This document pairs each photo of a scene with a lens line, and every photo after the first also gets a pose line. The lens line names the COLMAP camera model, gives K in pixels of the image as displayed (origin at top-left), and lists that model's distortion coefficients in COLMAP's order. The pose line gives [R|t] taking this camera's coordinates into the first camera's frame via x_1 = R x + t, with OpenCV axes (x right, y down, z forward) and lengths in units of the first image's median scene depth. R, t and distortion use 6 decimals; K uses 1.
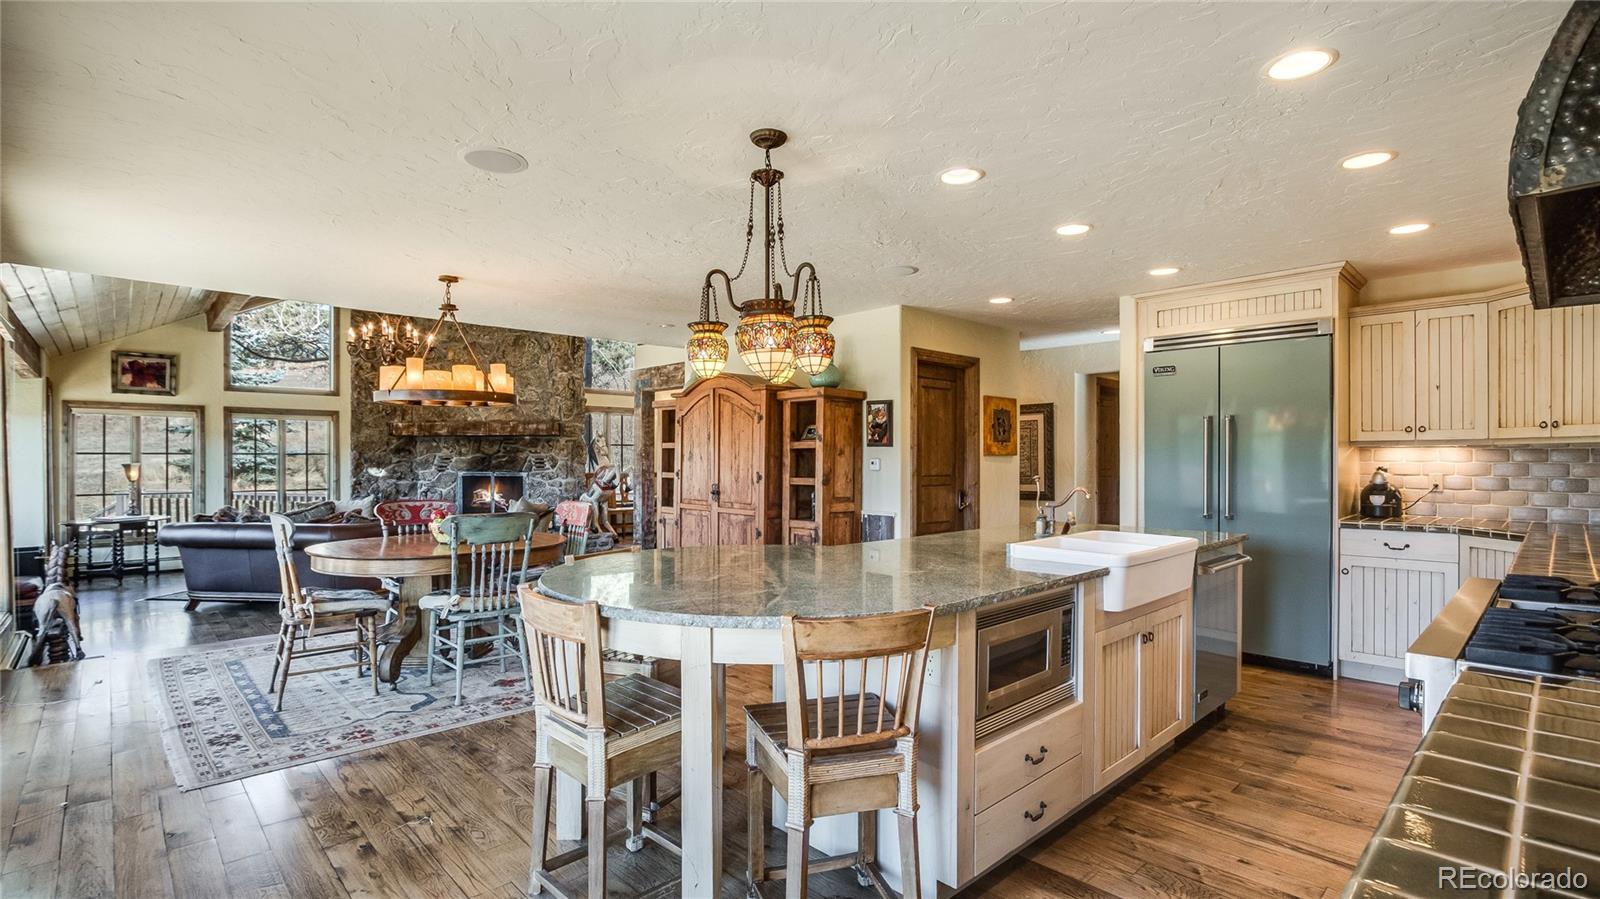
lens RADIAL K [[765.9, 0, 789.2], [0, 765.9, 448.8], [0, 0, 1]] dist [-0.013399, 0.000949]
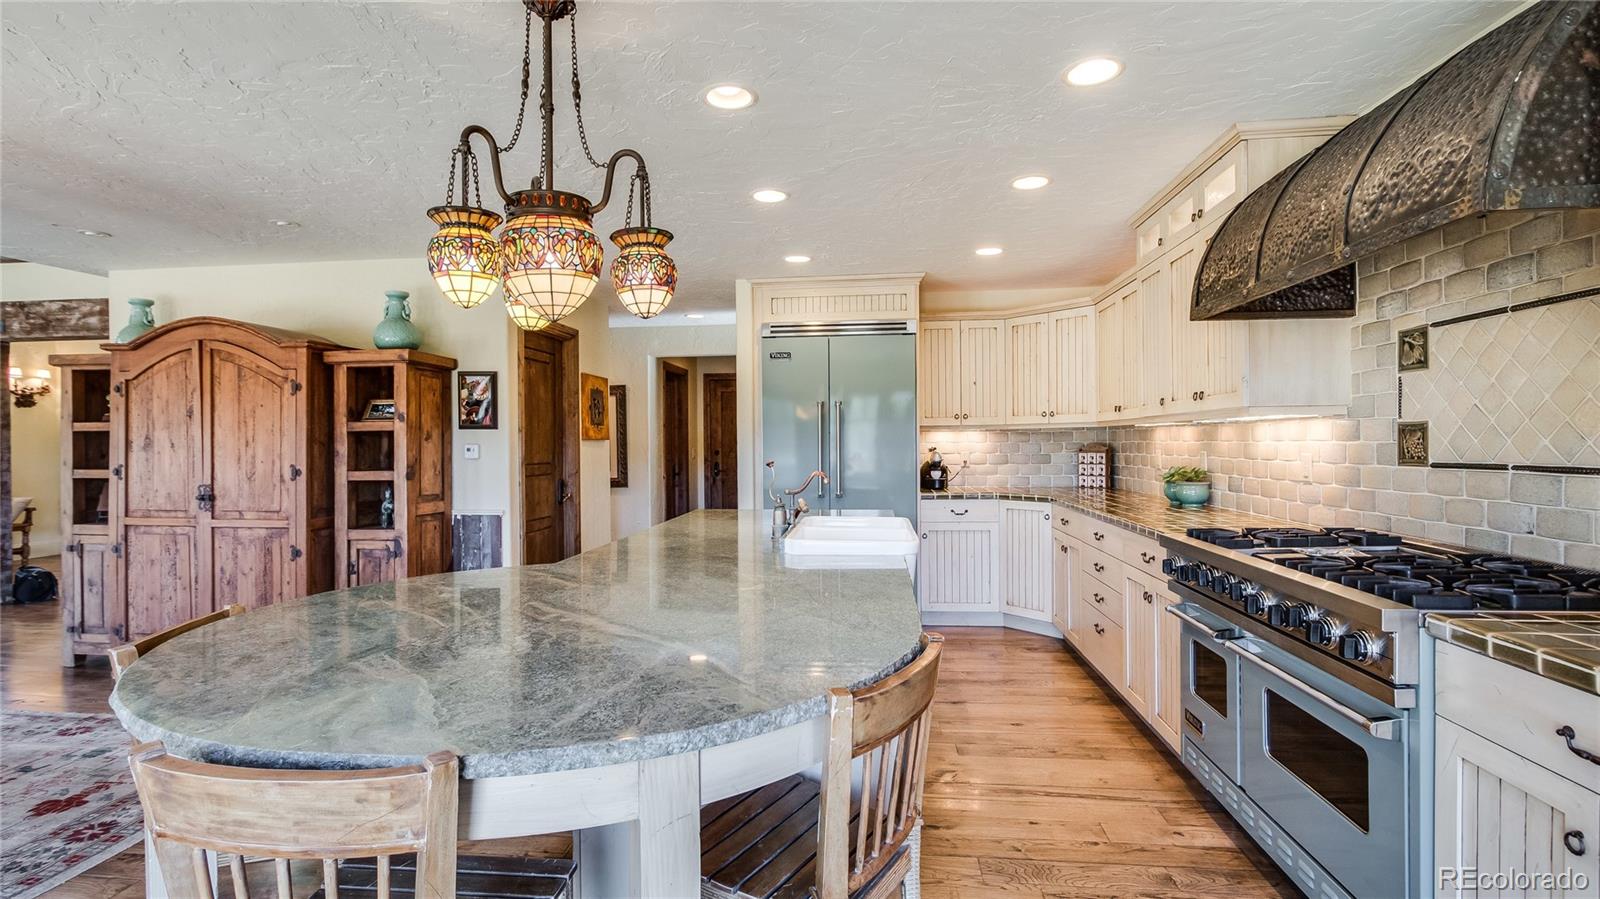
lens RADIAL K [[750.4, 0, 790.4], [0, 750.4, 446.9], [0, 0, 1]] dist [-0.010035, 0.002261]
pose [[0.759130, -0.010805, 0.650850, -0.143921], [0.000226, 0.999867, 0.016335, 0.002901], [-0.650939, -0.012253, 0.759031, 0.195223]]
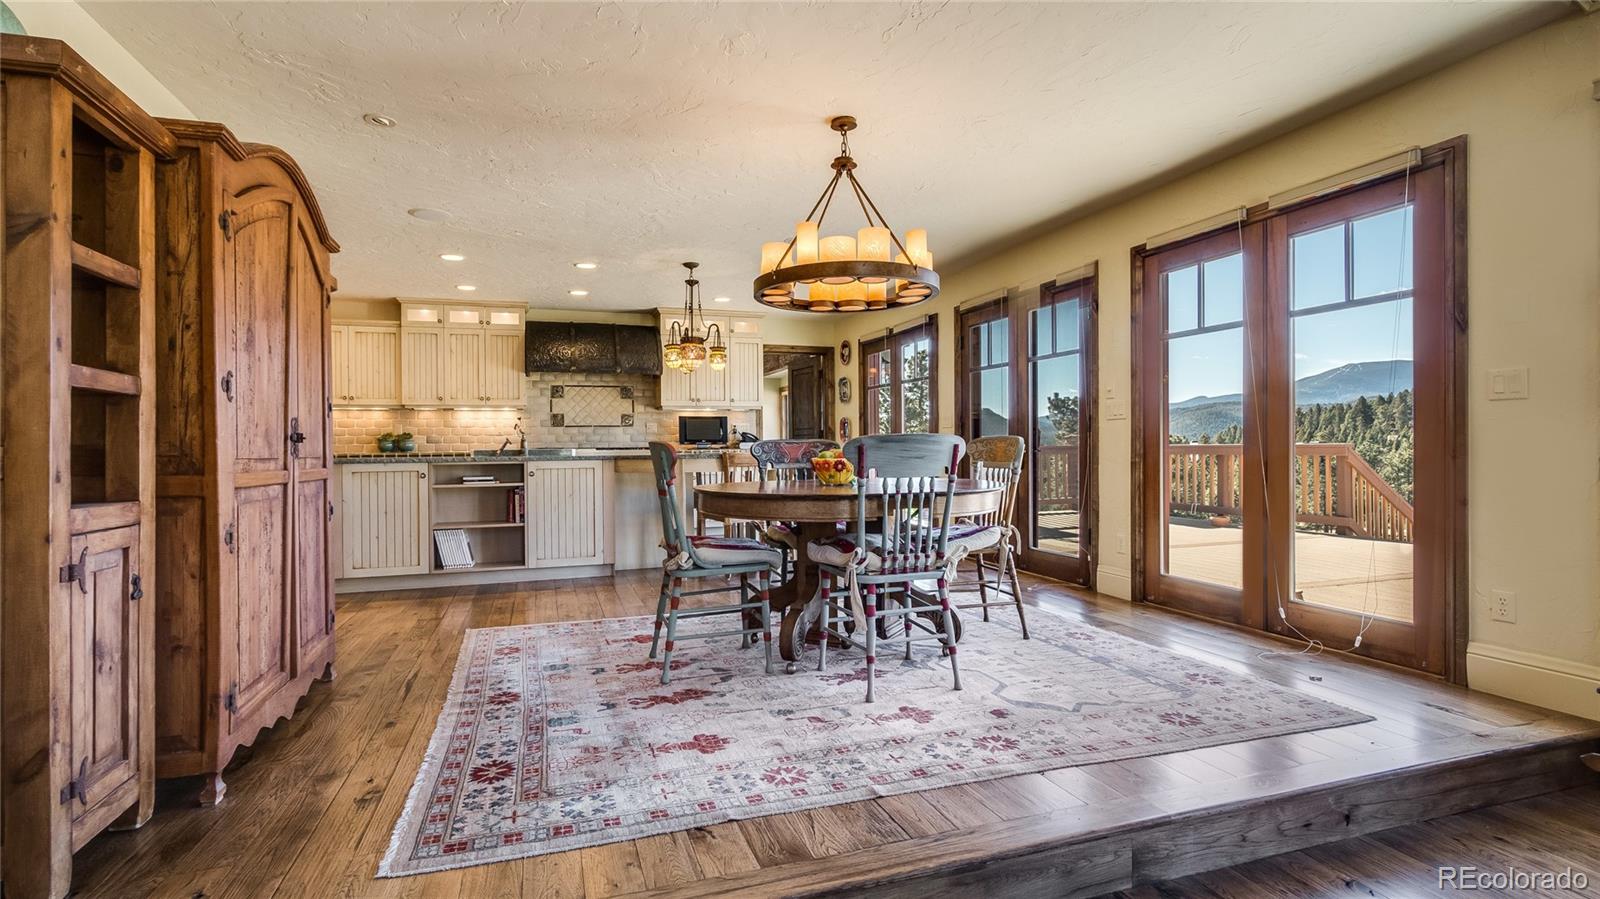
lens RADIAL K [[765.9, 0, 793.8], [0, 765.9, 451.6], [0, 0, 1]] dist [-0.013399, 0.000949]
pose [[-0.915859, 0.012403, 0.401309, -0.675768], [0.011748, 0.999923, -0.004093, 0.093153], [-0.401329, 0.000966, -0.915934, 1.672148]]
